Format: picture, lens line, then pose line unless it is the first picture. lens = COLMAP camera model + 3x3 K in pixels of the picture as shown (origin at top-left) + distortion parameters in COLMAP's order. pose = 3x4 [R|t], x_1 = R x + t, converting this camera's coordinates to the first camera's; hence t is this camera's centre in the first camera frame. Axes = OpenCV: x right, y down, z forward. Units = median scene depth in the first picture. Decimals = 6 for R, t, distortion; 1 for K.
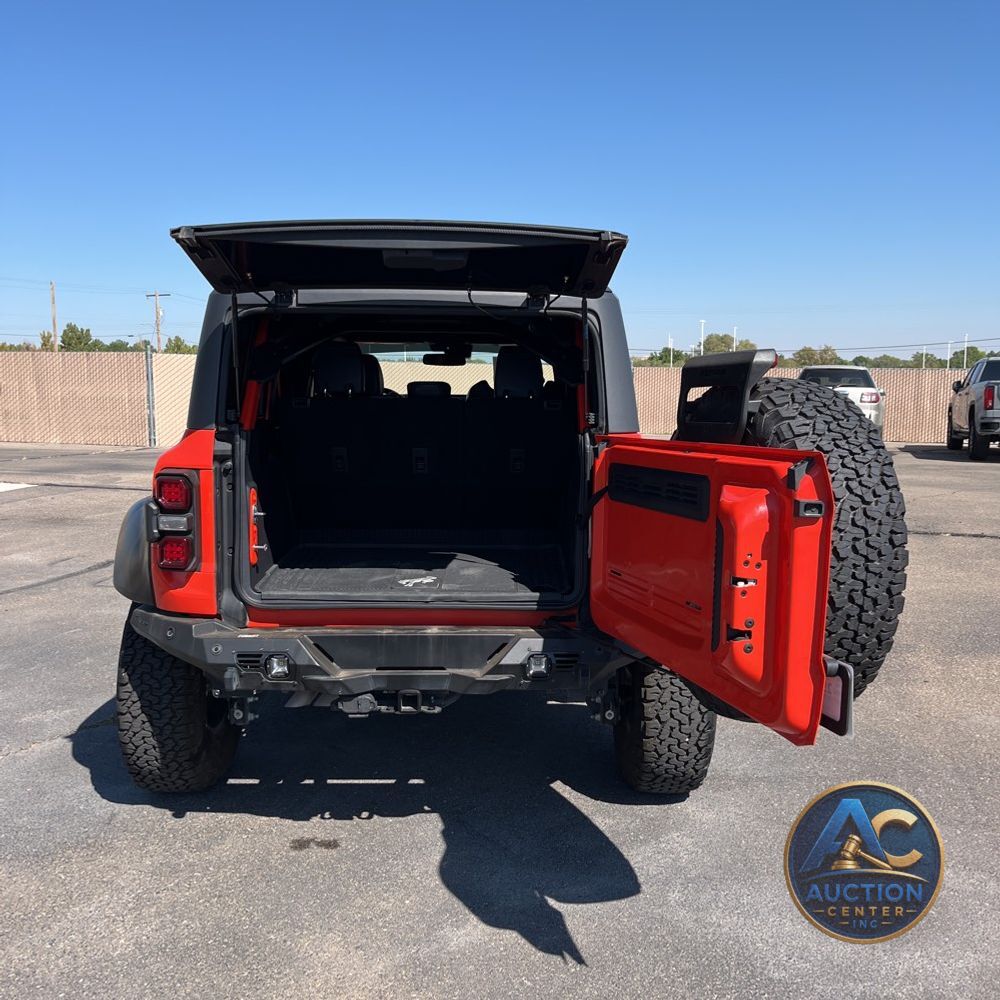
lens RADIAL K [[1022.8, 0, 510.0], [0, 1022.8, 499.3], [0, 0, 1]] dist [0.025984, 0.000000]
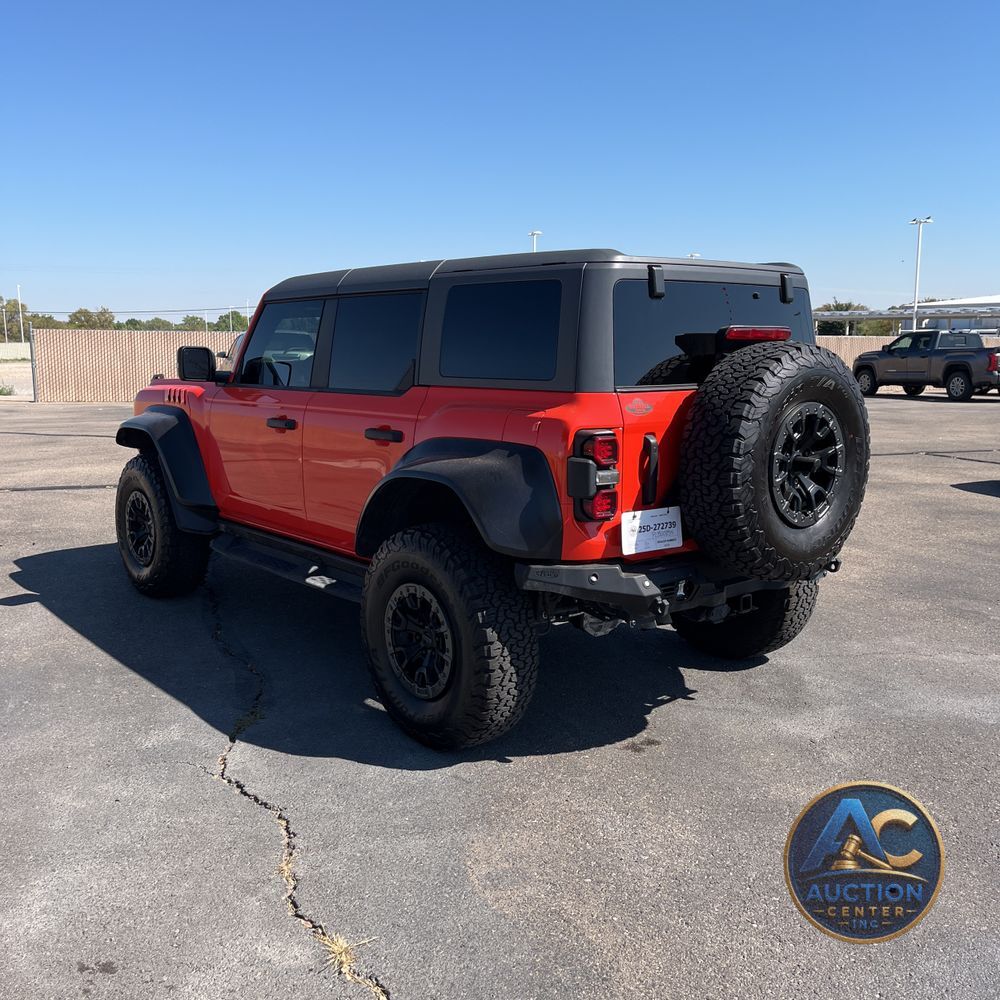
lens RADIAL K [[1022.8, 0, 489.3], [0, 1022.8, 506.8], [0, 0, 1]] dist [0.025984, 0.000000]
pose [[0.774380, -0.105377, 0.623884, -0.949650], [0.078762, 0.994419, 0.070201, -0.027712], [-0.627800, -0.005223, 0.778357, 0.186816]]
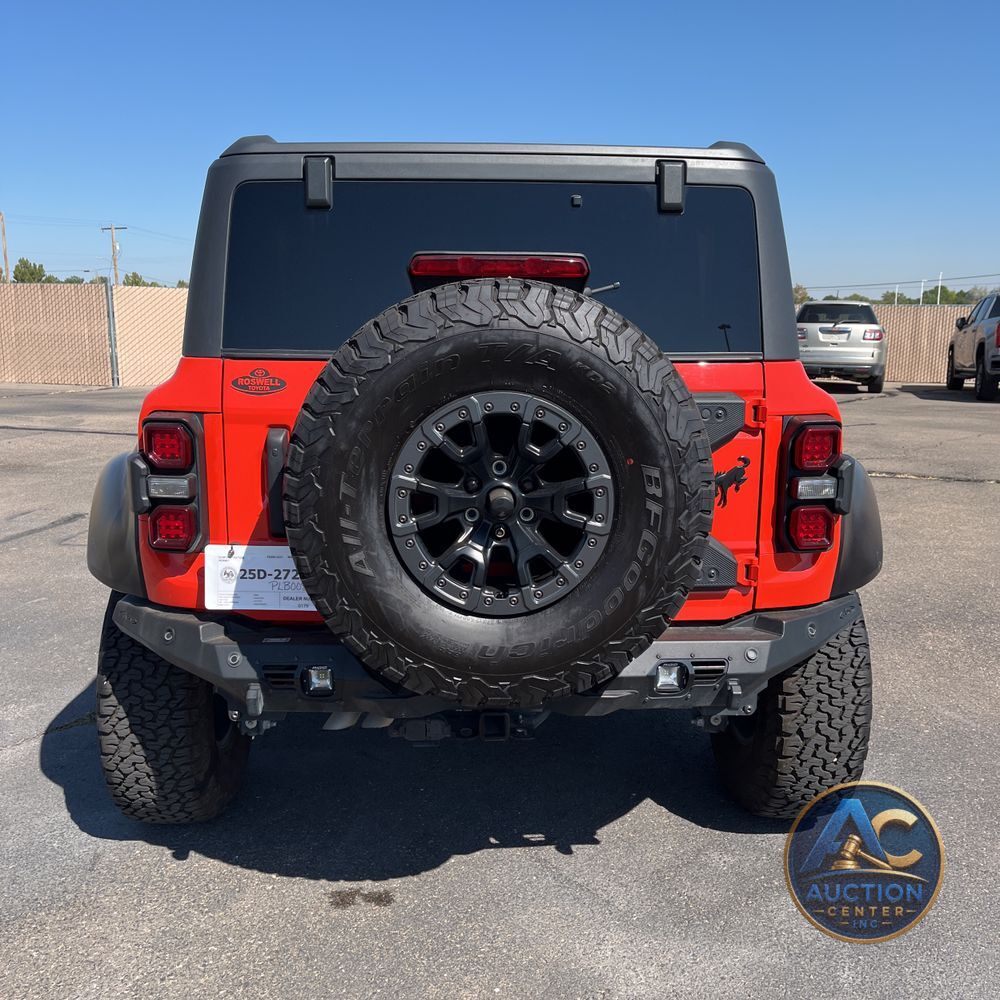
lens RADIAL K [[1022.8, 0, 505.4], [0, 1022.8, 519.2], [0, 0, 1]] dist [0.025984, 0.000000]
pose [[0.999618, -0.003432, 0.027406, -0.093966], [0.001327, 0.997071, 0.076475, -0.008216], [-0.027588, -0.076410, 0.996695, 0.226939]]
